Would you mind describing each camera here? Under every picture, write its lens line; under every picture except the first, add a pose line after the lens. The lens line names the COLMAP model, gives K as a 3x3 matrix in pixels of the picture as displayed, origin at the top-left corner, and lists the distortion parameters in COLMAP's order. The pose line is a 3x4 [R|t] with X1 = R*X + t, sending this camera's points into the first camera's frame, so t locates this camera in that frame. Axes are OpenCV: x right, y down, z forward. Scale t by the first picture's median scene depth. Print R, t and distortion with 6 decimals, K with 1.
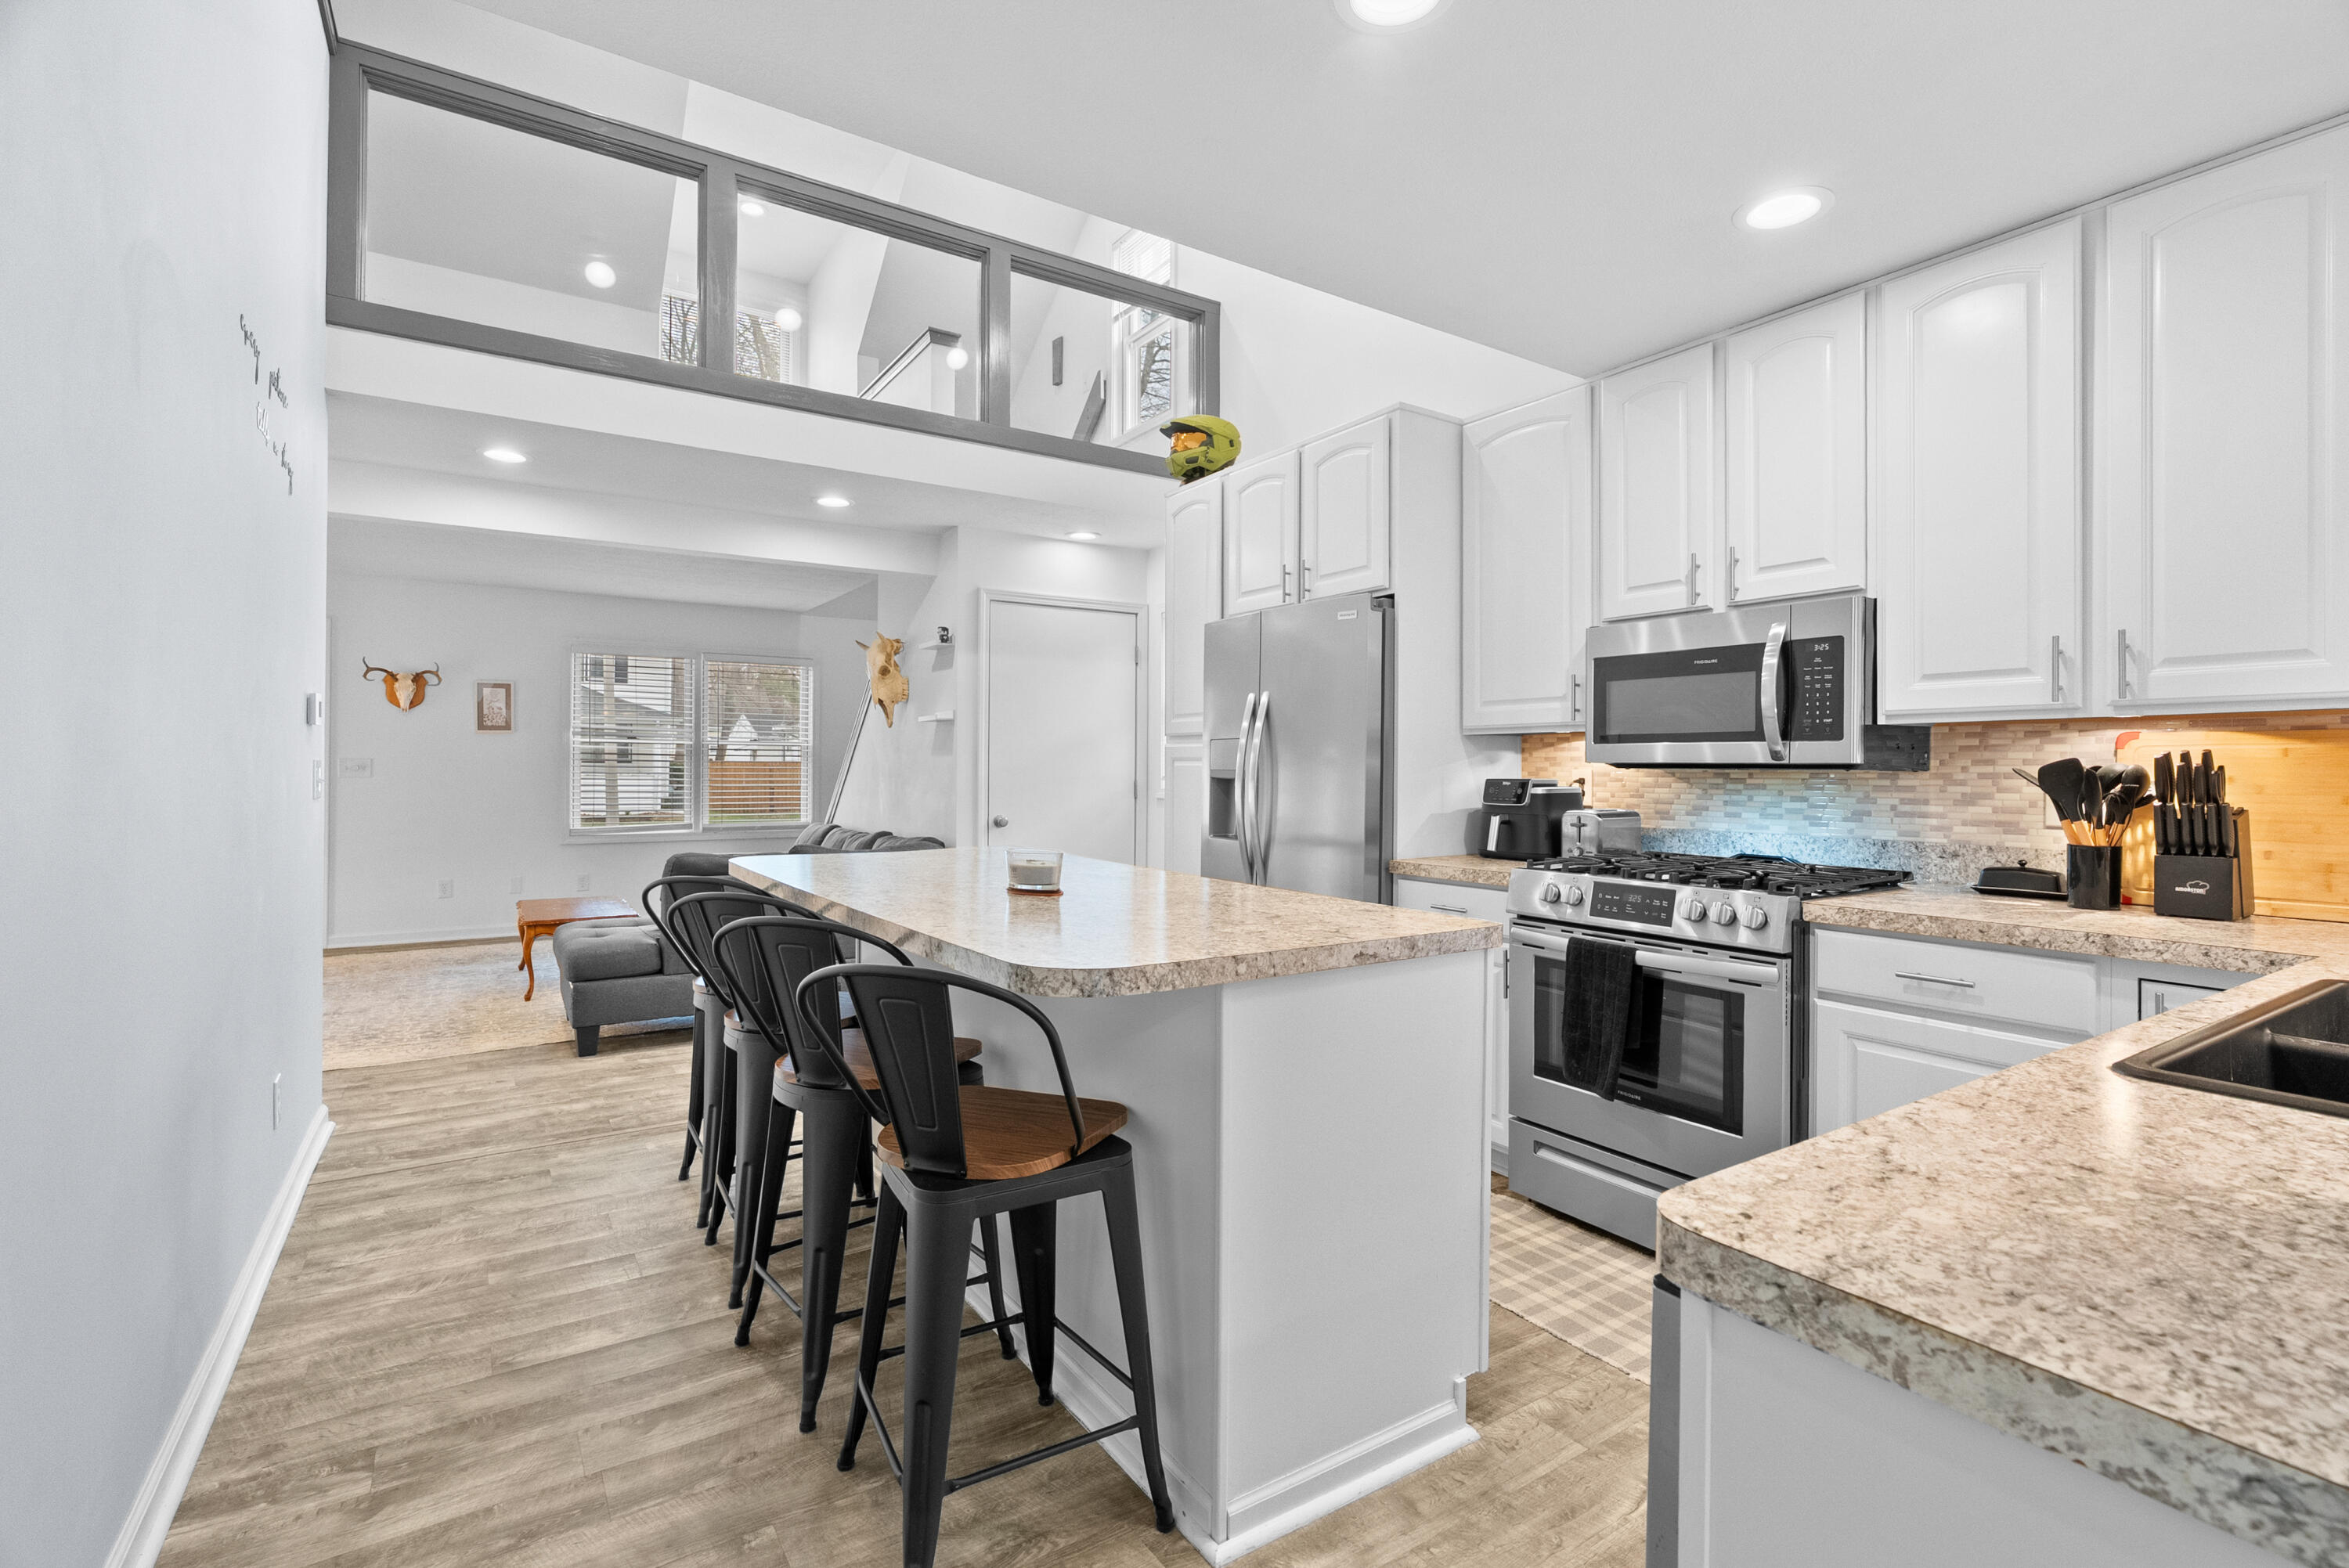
lens RADIAL K [[1030.3, 0, 1179.4], [0, 1030.3, 764.8], [0, 0, 1]] dist [-0.003406, -0.000449]
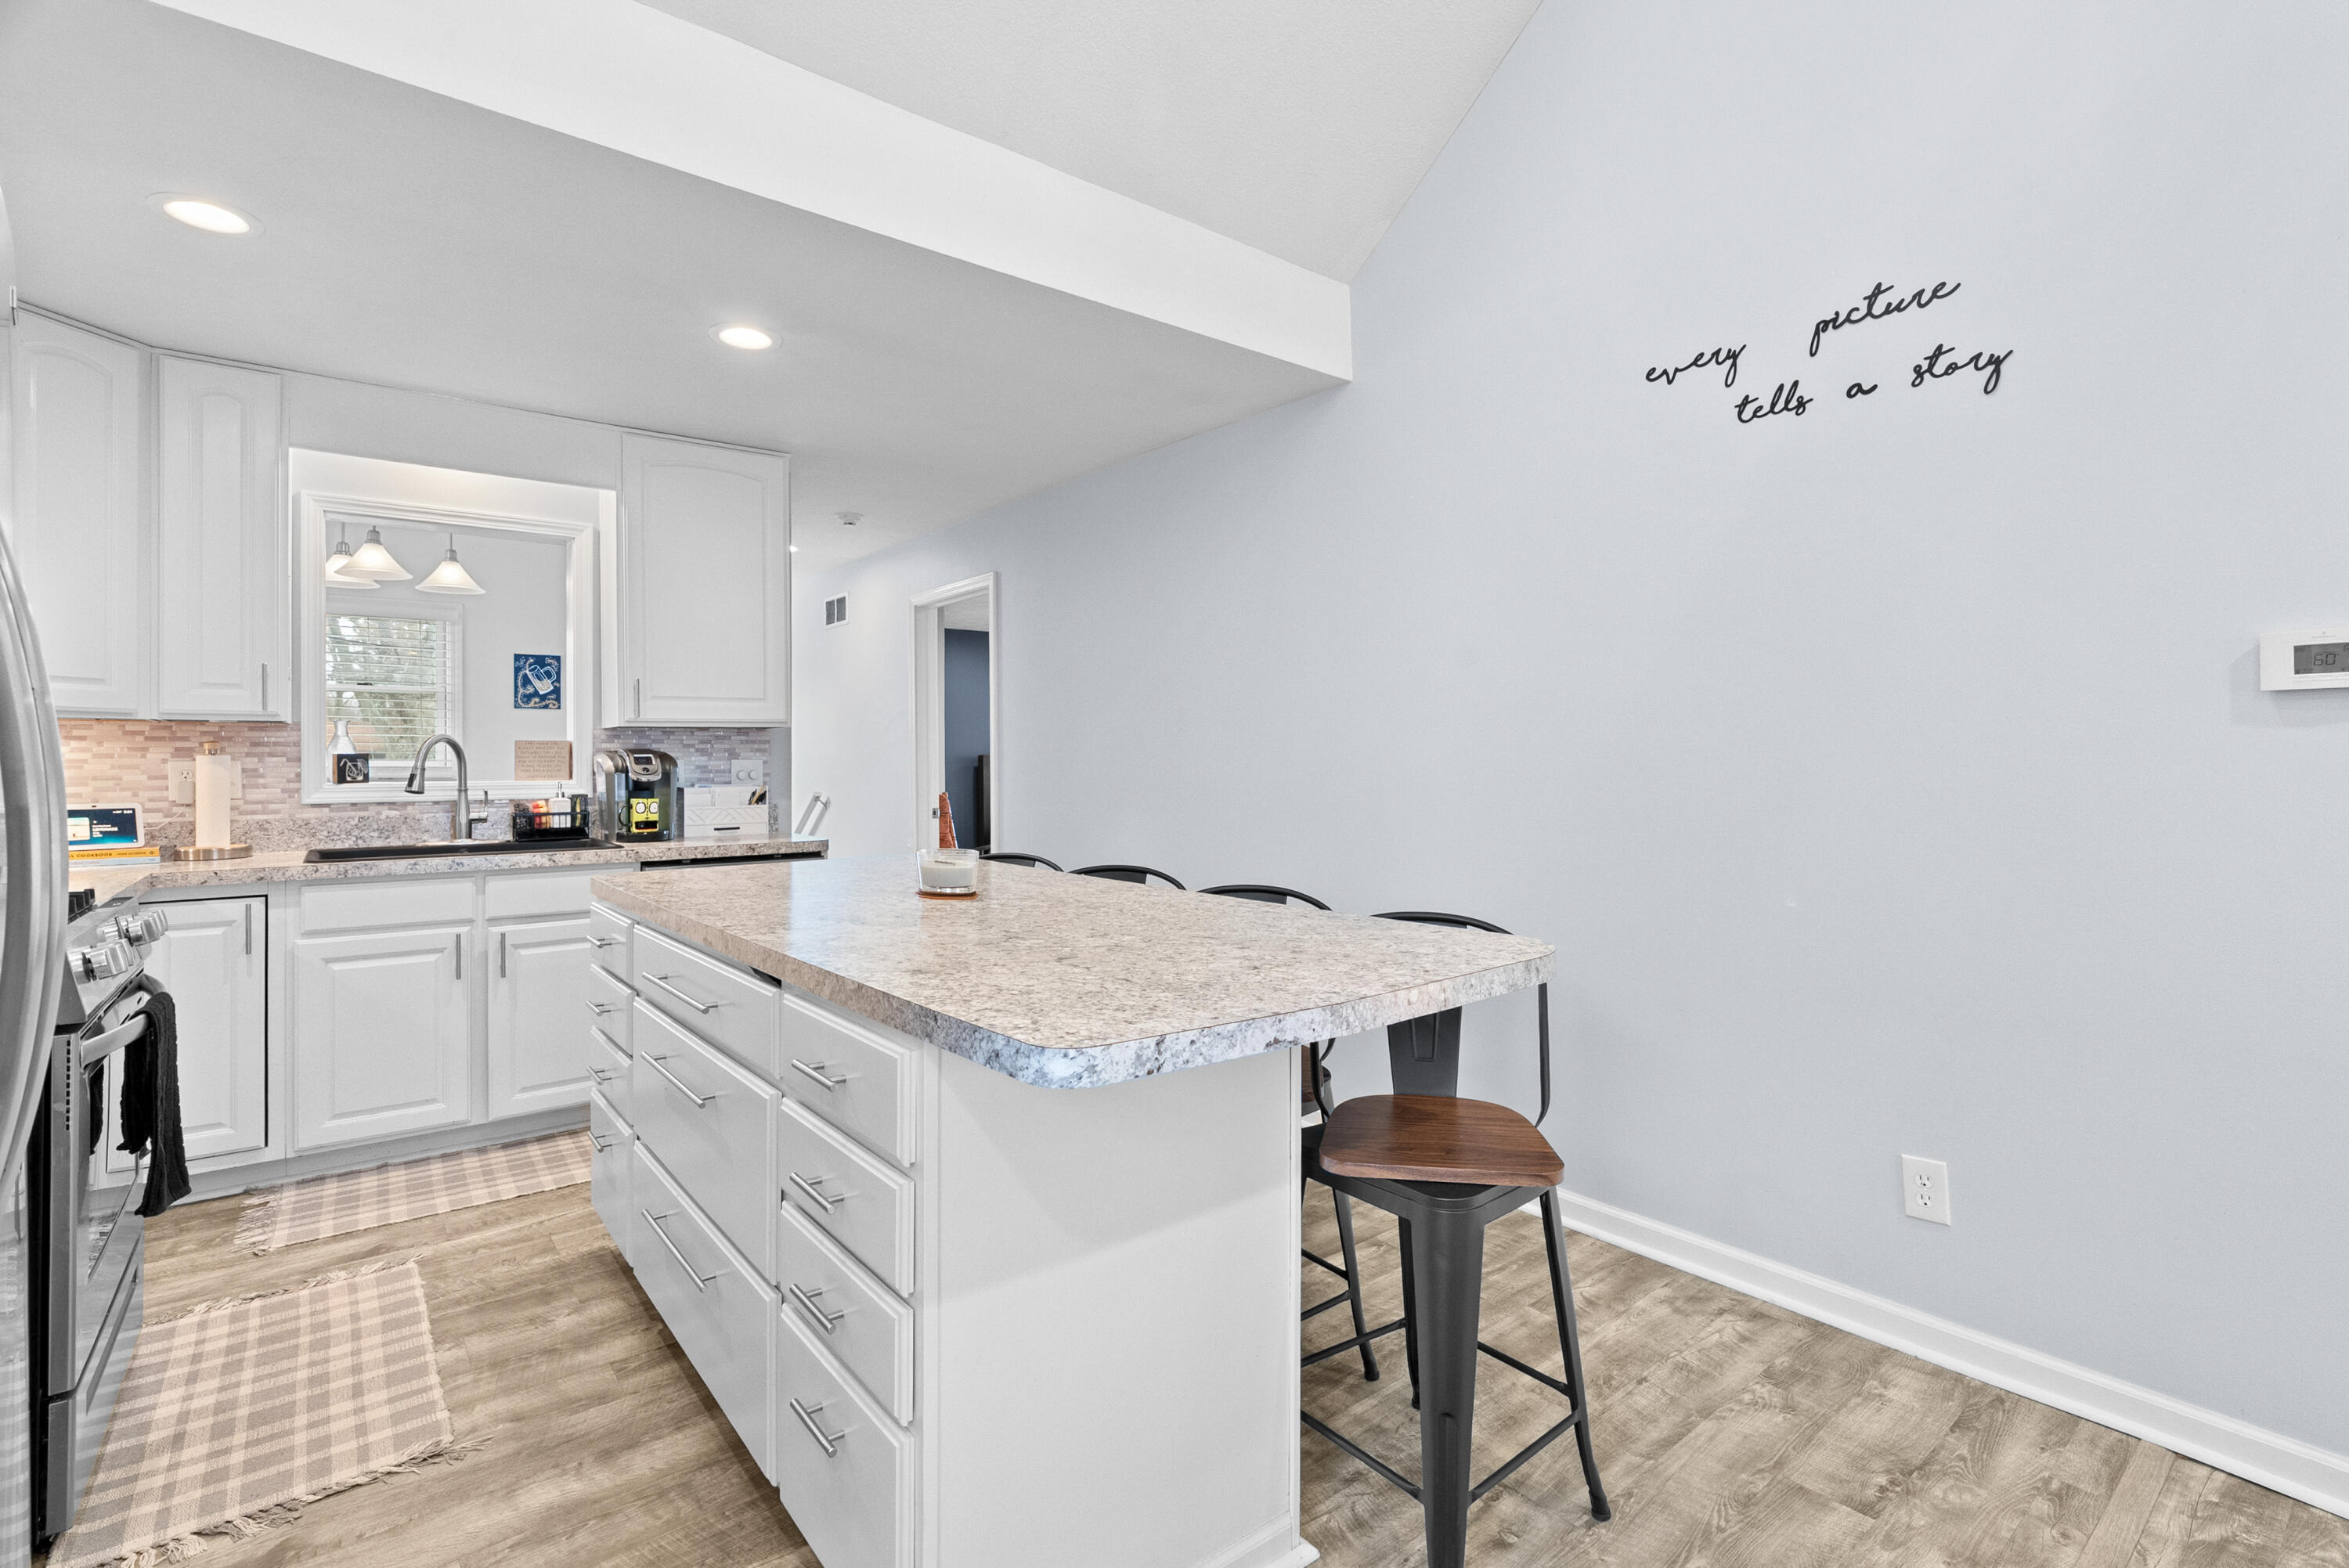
lens RADIAL K [[1089.8, 0, 1177.4], [0, 1089.8, 751.5], [0, 0, 1]] dist [-0.002267, 0.000513]
pose [[-0.996762, -0.002604, -0.080367, -0.257574], [-0.001639, 0.999926, -0.012070, 0.005146], [0.080393, -0.011899, -0.996692, 1.907475]]
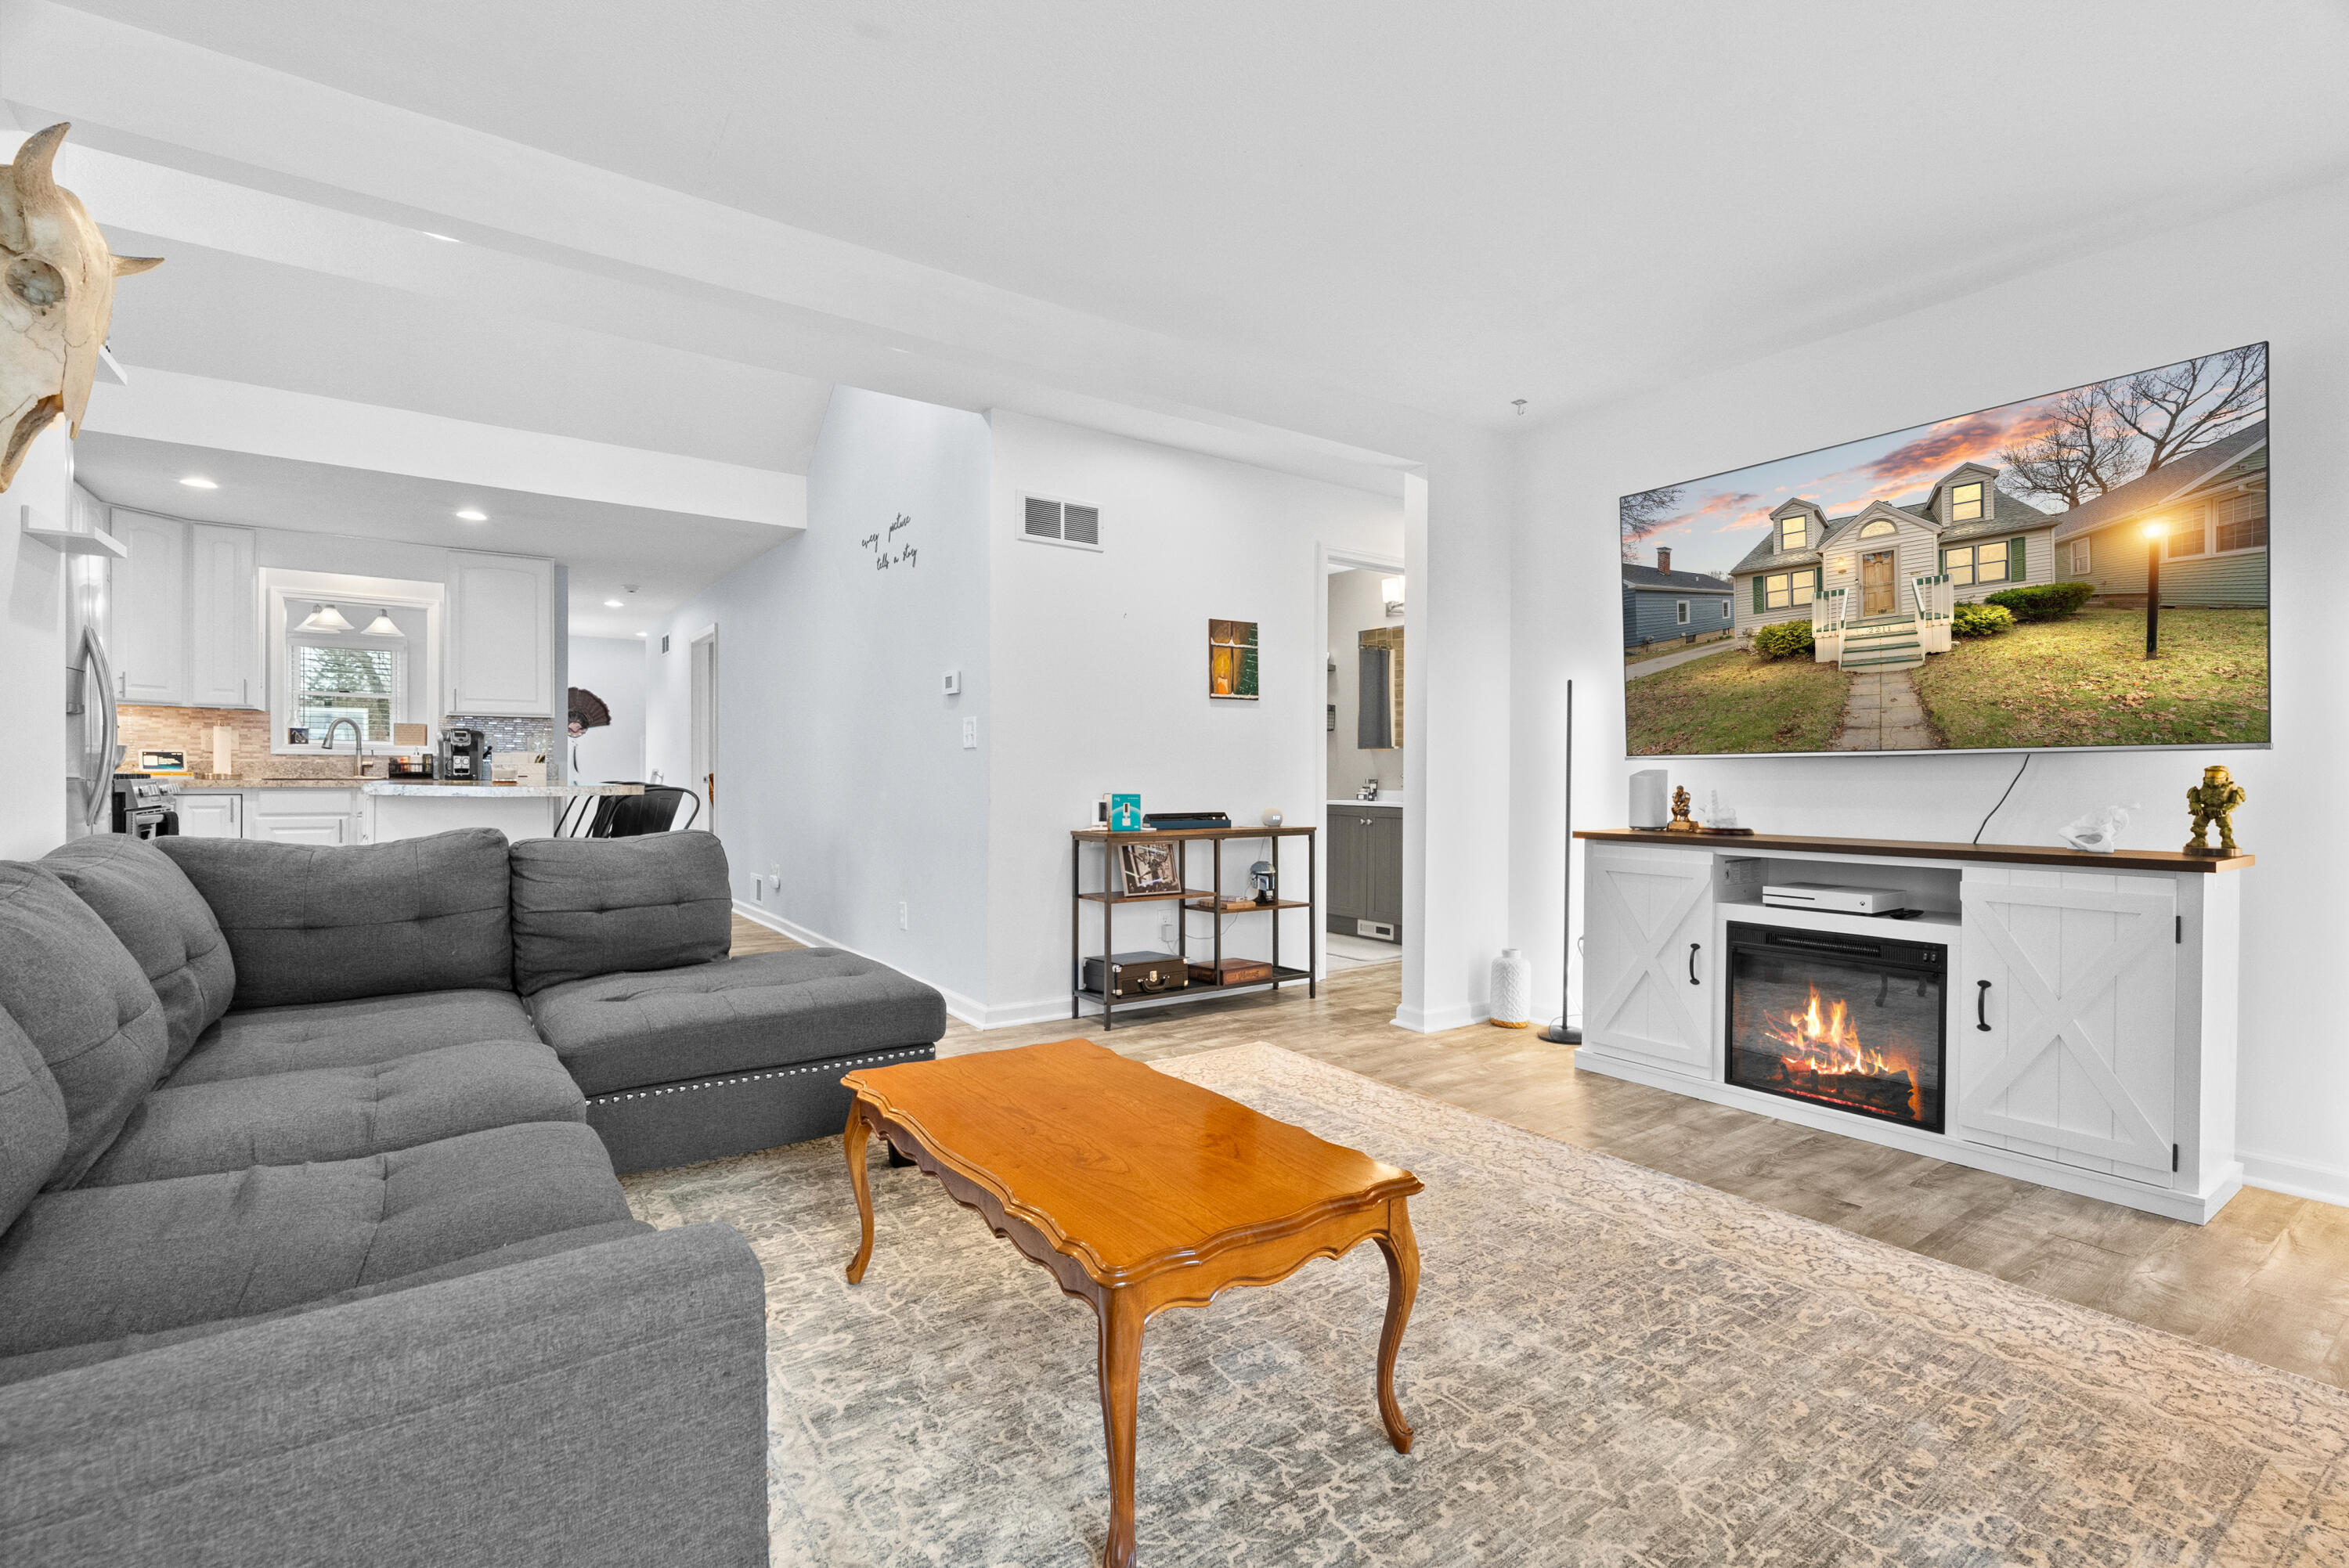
lens RADIAL K [[1082.3, 0, 1188.8], [0, 1082.3, 783.7], [0, 0, 1]] dist [-0.002296, -0.000093]
pose [[-0.999645, -0.012319, -0.023611, -1.430802], [-0.012373, 0.999921, 0.002152, 0.098117], [0.023583, 0.002444, -0.999719, 3.110557]]
